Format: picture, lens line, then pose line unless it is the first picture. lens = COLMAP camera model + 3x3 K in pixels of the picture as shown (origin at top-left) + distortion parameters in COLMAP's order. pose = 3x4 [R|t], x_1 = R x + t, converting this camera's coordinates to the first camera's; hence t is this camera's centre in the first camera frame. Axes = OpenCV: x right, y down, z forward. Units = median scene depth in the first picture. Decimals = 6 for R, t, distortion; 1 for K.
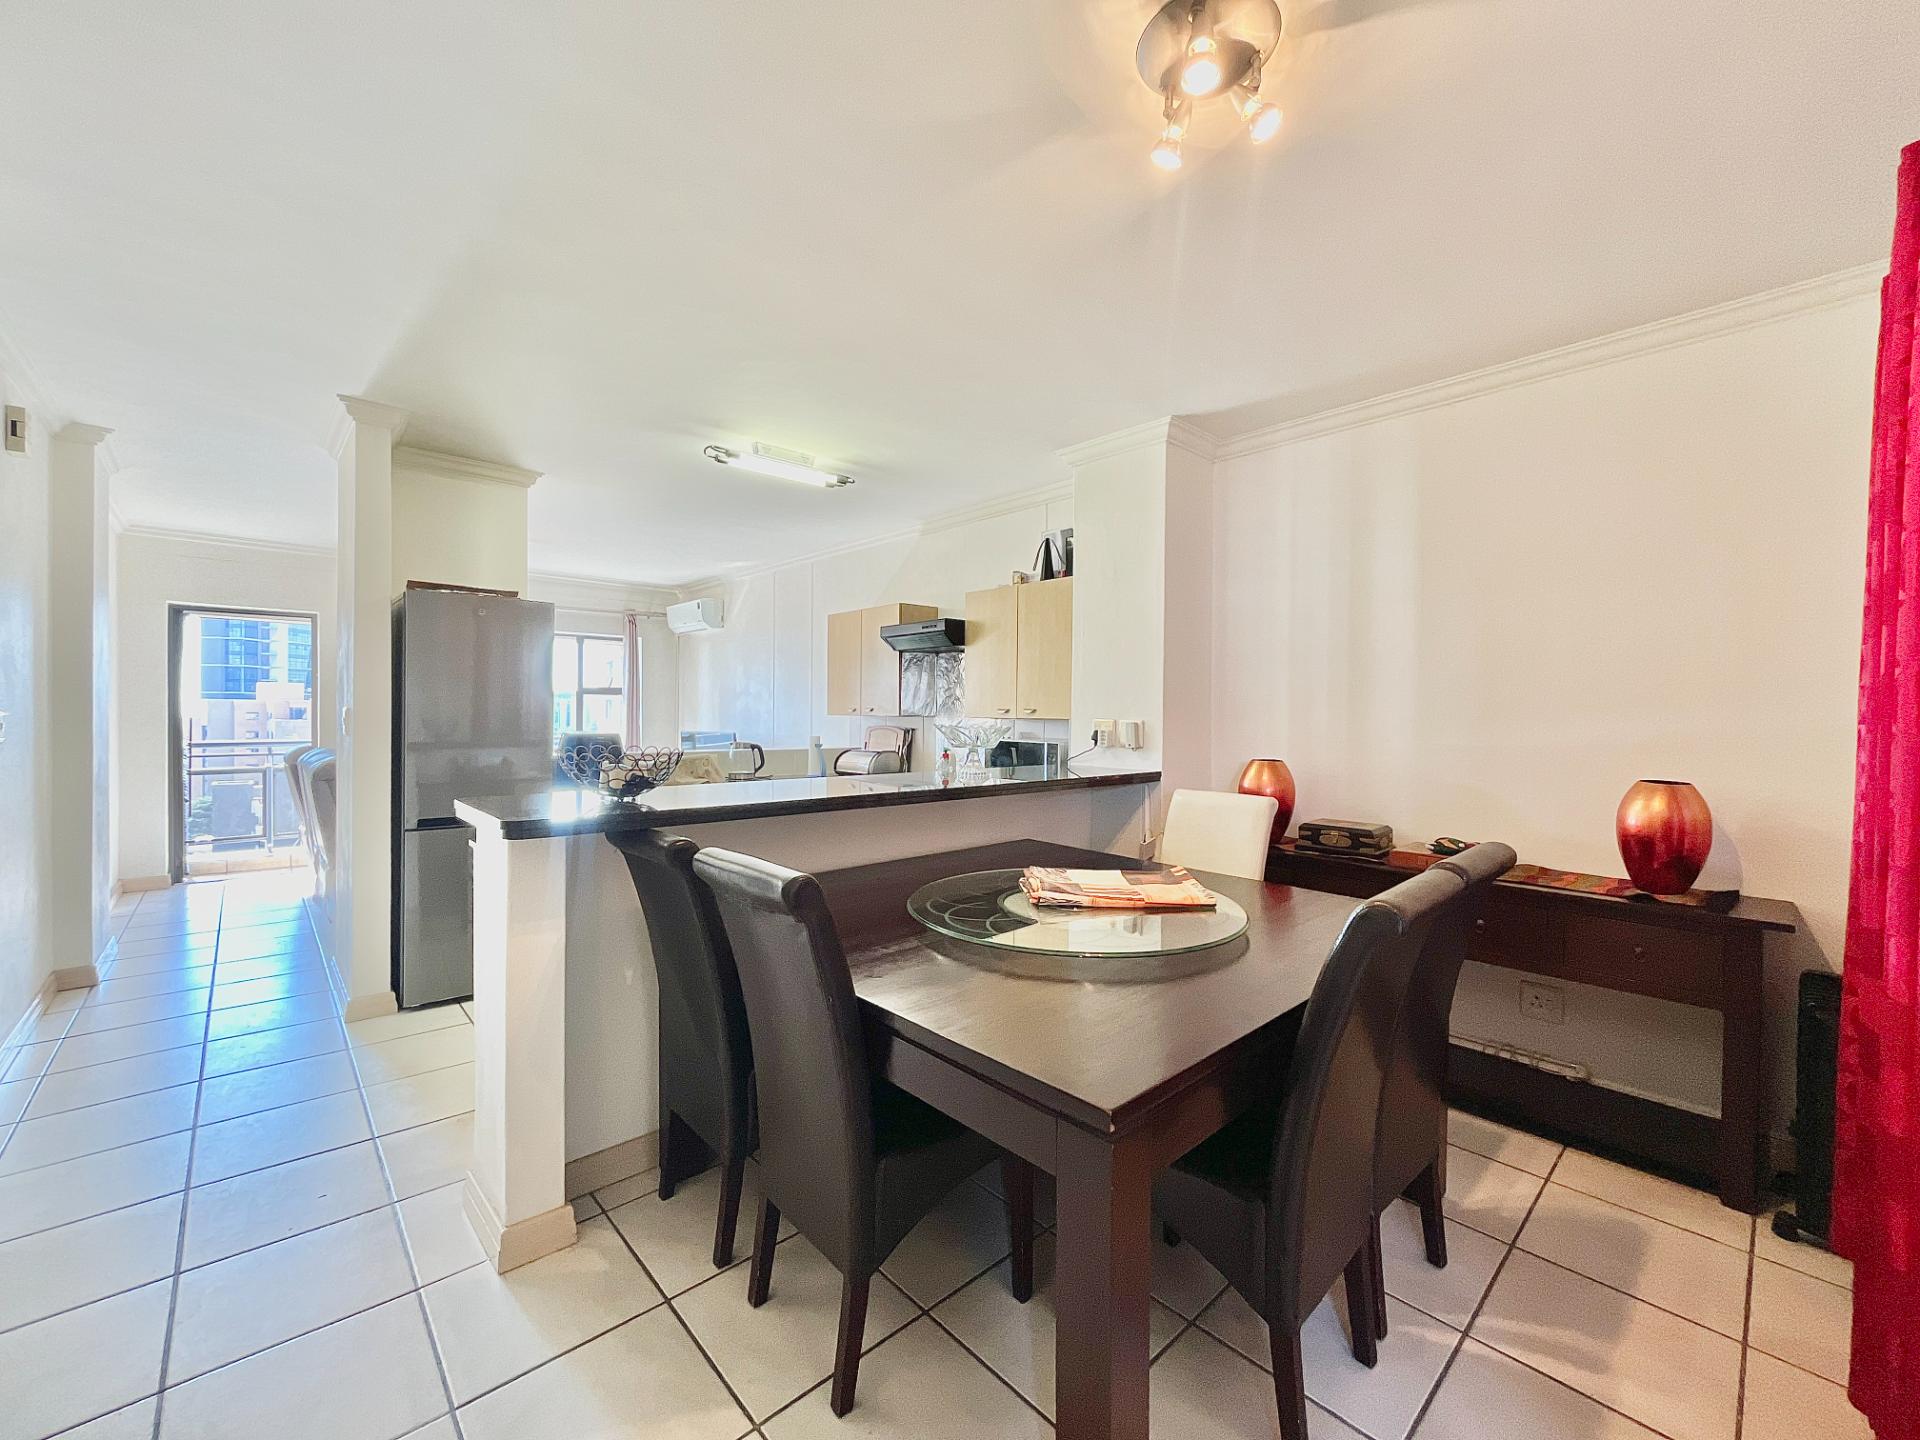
lens RADIAL K [[776.1, 0, 943.1], [0, 776.1, 713.4], [0, 0, 1]] dist [-0.003930, -0.000385]
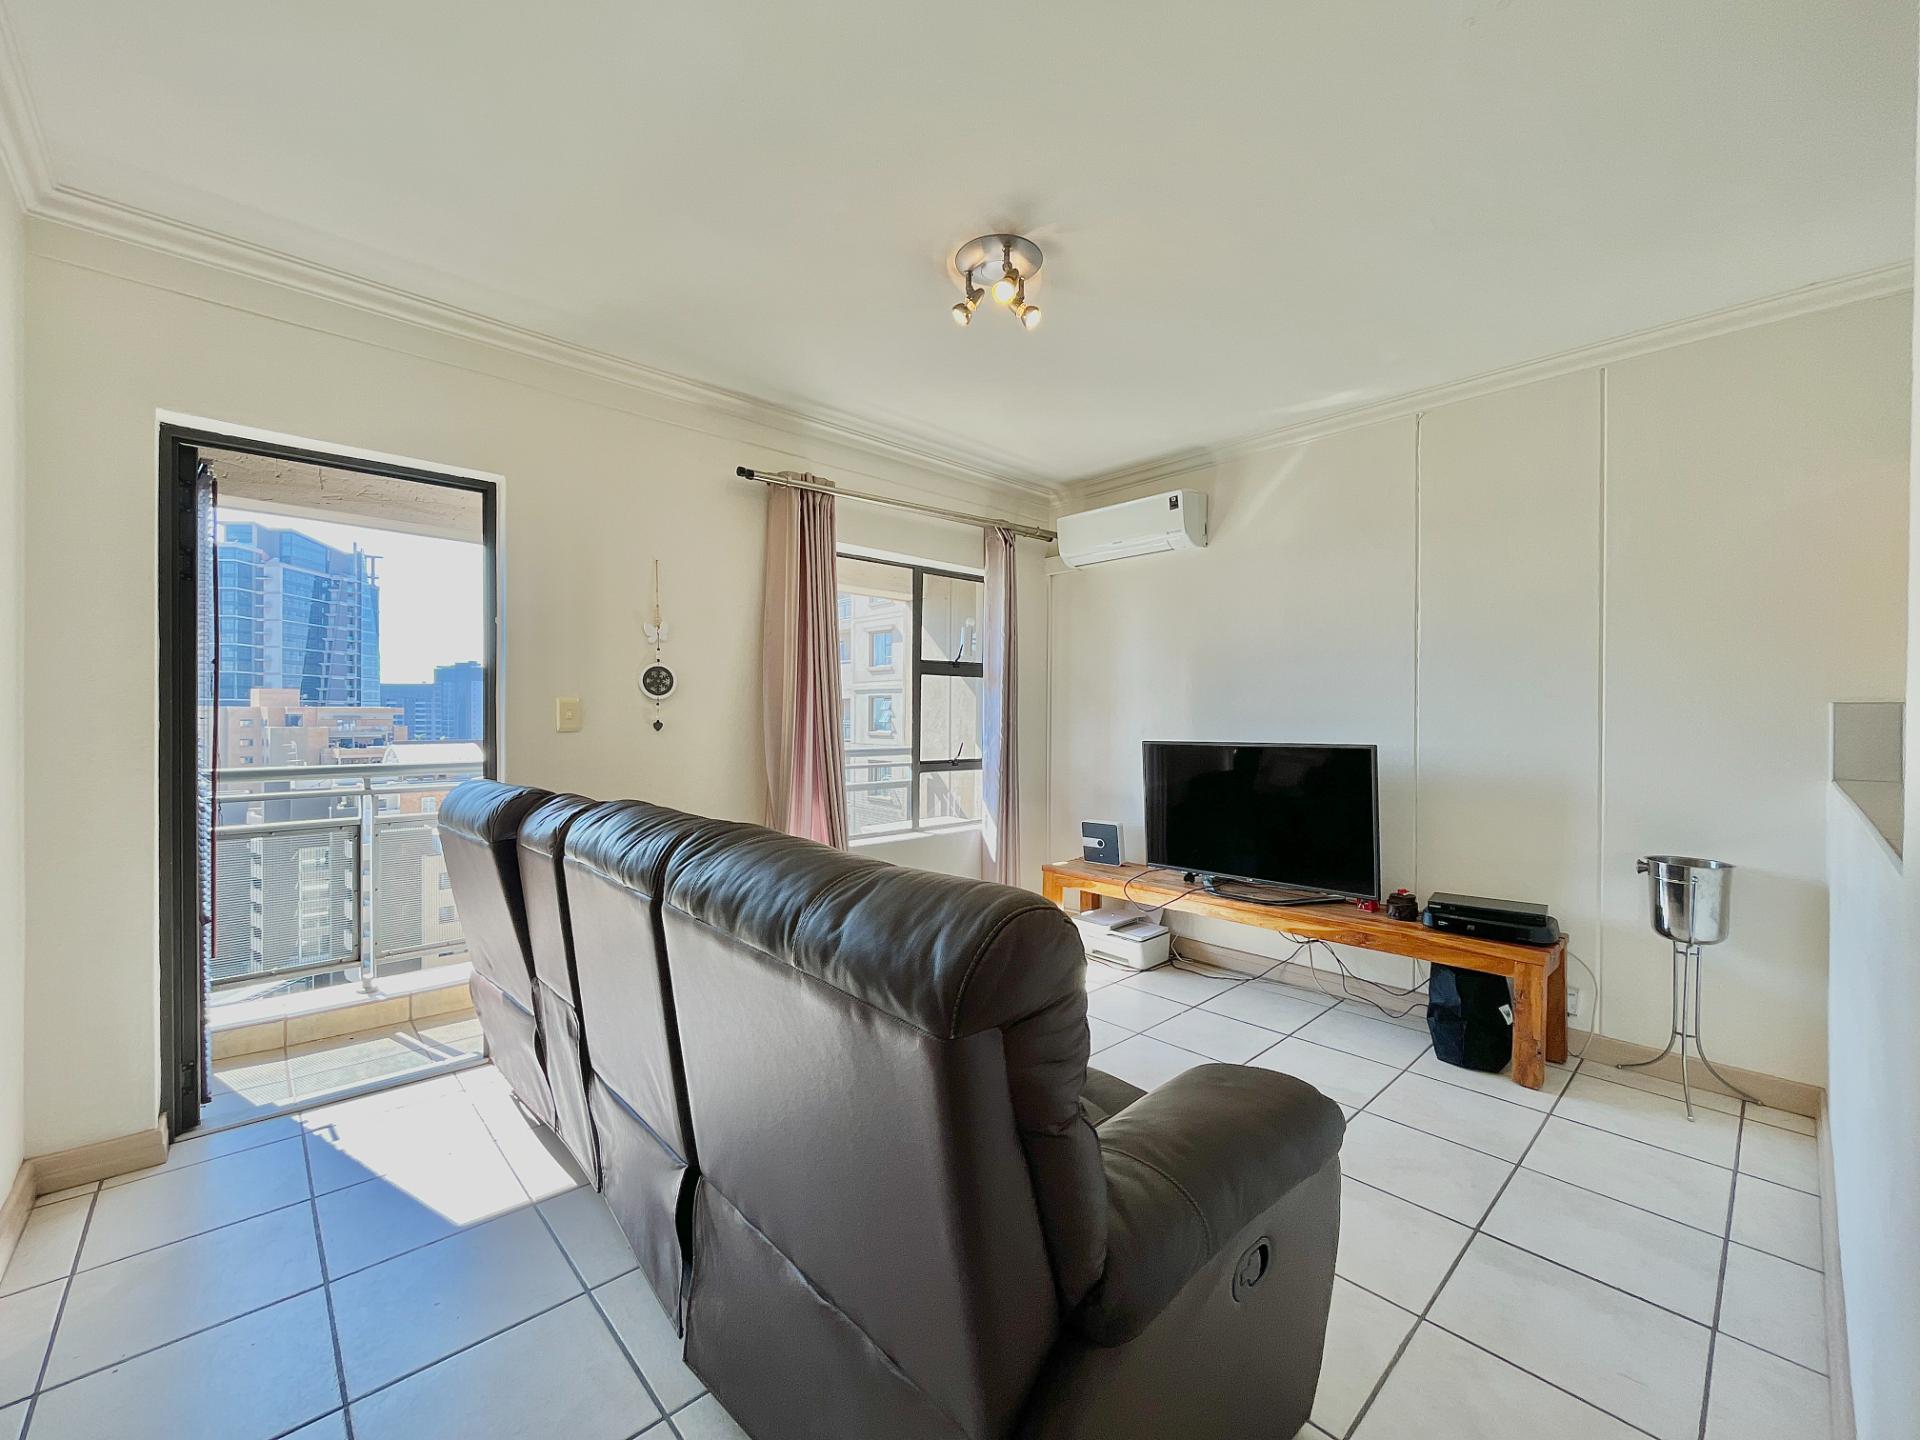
lens RADIAL K [[776.1, 0, 962.2], [0, 776.1, 721.3], [0, 0, 1]] dist [-0.003930, -0.000385]
pose [[0.999834, -0.000525, 0.018199, -0.611738], [0.000490, 0.999998, 0.001960, 0.012013], [-0.018200, -0.001951, 0.999832, 0.609643]]
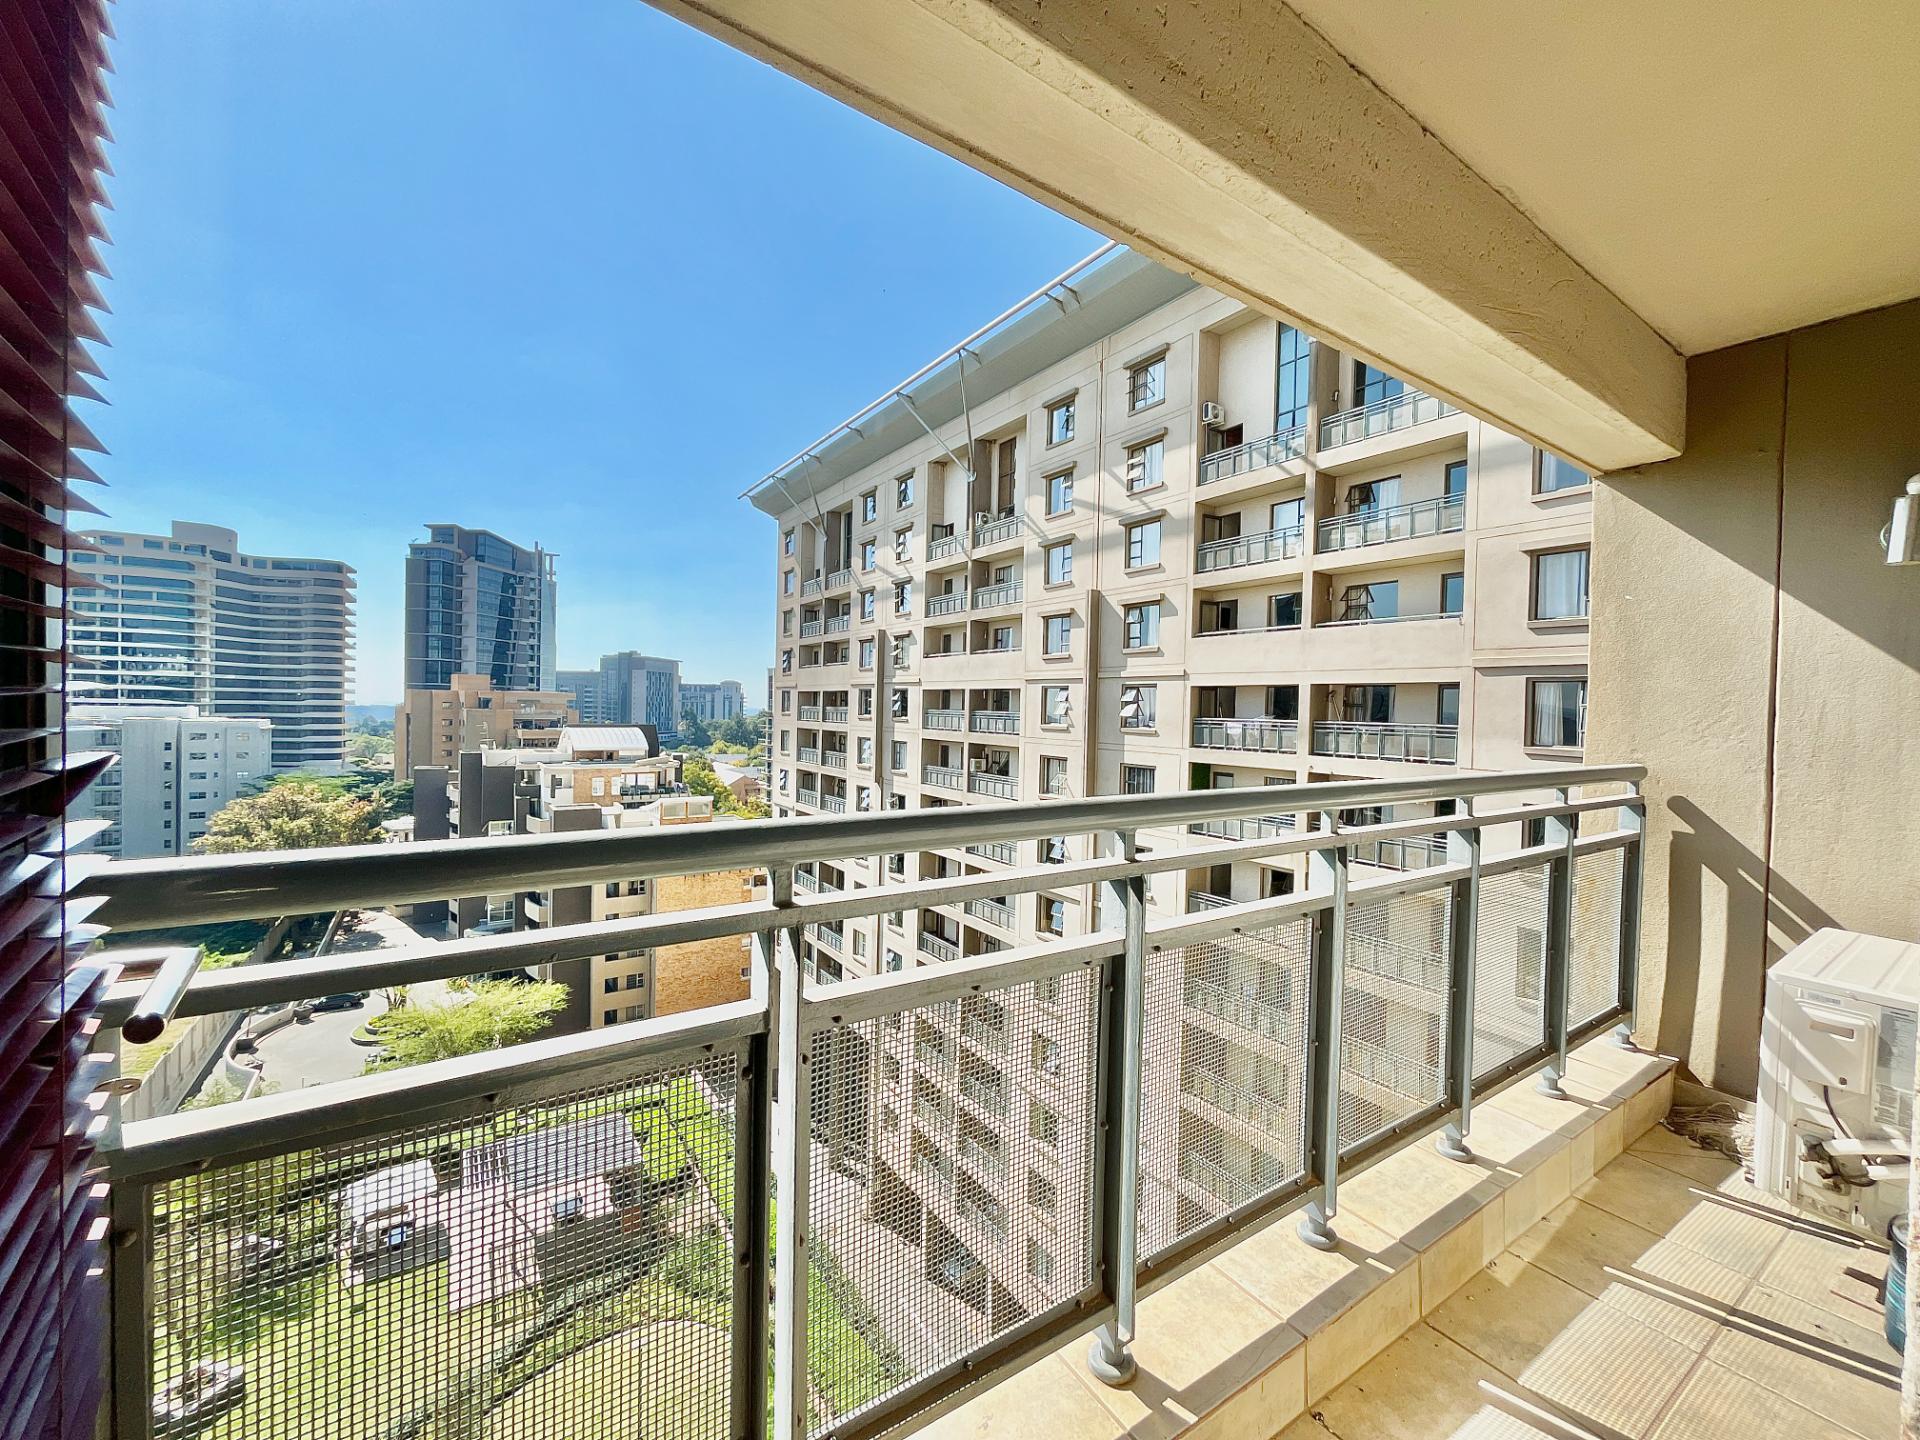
lens RADIAL K [[776.1, 0, 961.6], [0, 776.1, 723.6], [0, 0, 1]] dist [-0.003930, -0.000385]
pose [[0.989646, 0.020990, -0.141985, -0.662766], [-0.019068, 0.999707, 0.014881, 0.013549], [0.142256, -0.012020, 0.989757, 0.668859]]
